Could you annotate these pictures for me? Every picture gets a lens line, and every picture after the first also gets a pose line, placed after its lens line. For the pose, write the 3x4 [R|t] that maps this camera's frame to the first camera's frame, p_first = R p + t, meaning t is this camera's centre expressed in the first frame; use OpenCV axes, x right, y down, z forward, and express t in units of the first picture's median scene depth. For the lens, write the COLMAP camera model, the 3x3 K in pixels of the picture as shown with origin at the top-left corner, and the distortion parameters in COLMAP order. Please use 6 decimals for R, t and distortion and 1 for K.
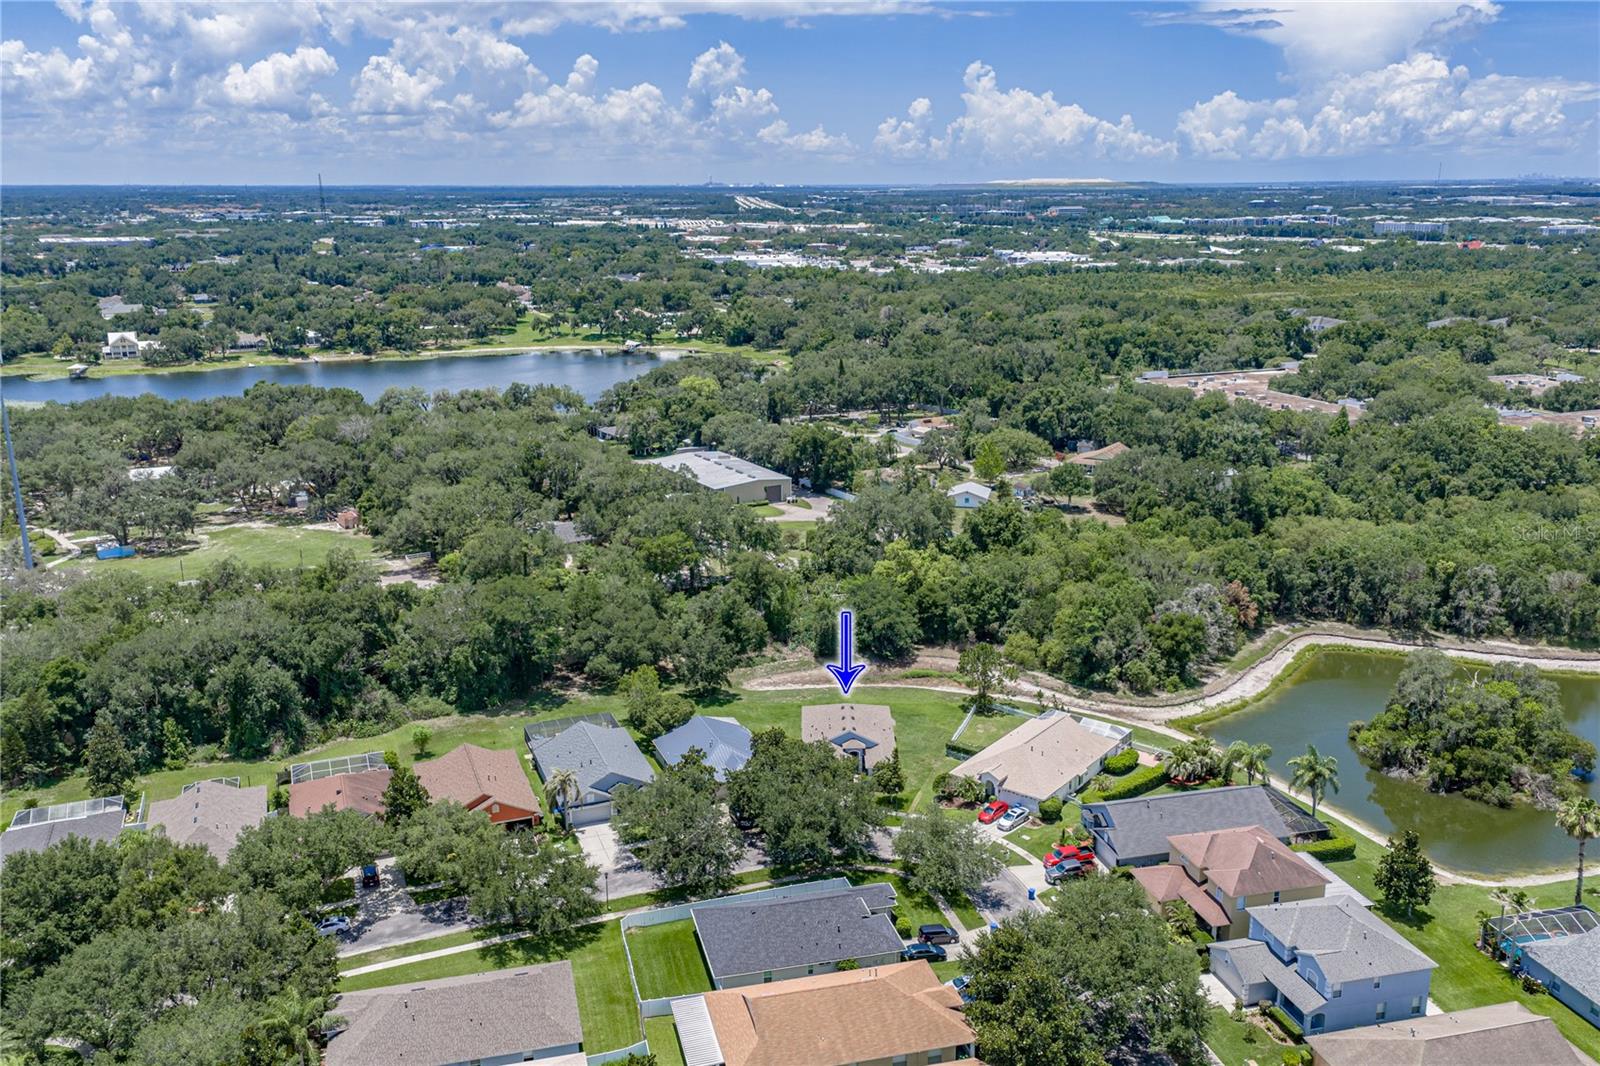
lens RADIAL K [[1336.6, 0, 795.9], [0, 1336.6, 541.1], [0, 0, 1]] dist [0.060911, -0.038239]
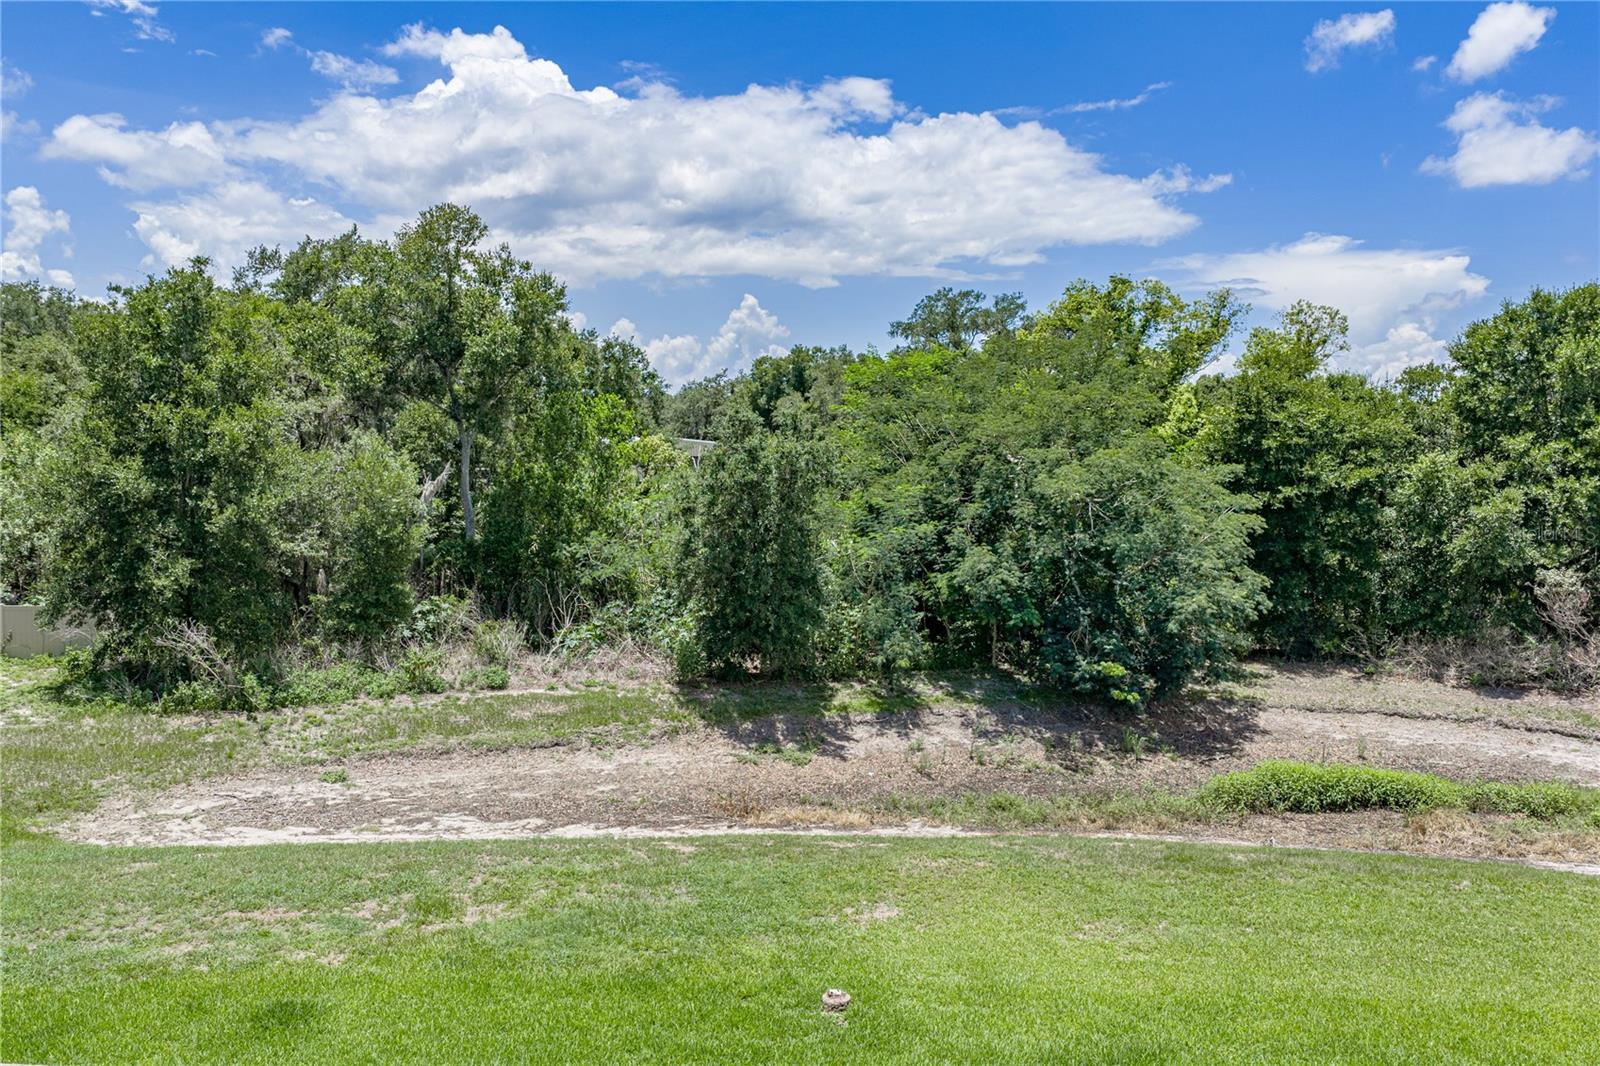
lens RADIAL K [[1336.6, 0, 799.4], [0, 1336.6, 536.9], [0, 0, 1]] dist [0.060911, -0.038239]
pose [[0.999260, 0.024386, -0.029741, 0.034602], [-0.029688, 0.980671, -0.193399, 0.100532], [0.024450, 0.194139, 0.980669, 0.817587]]
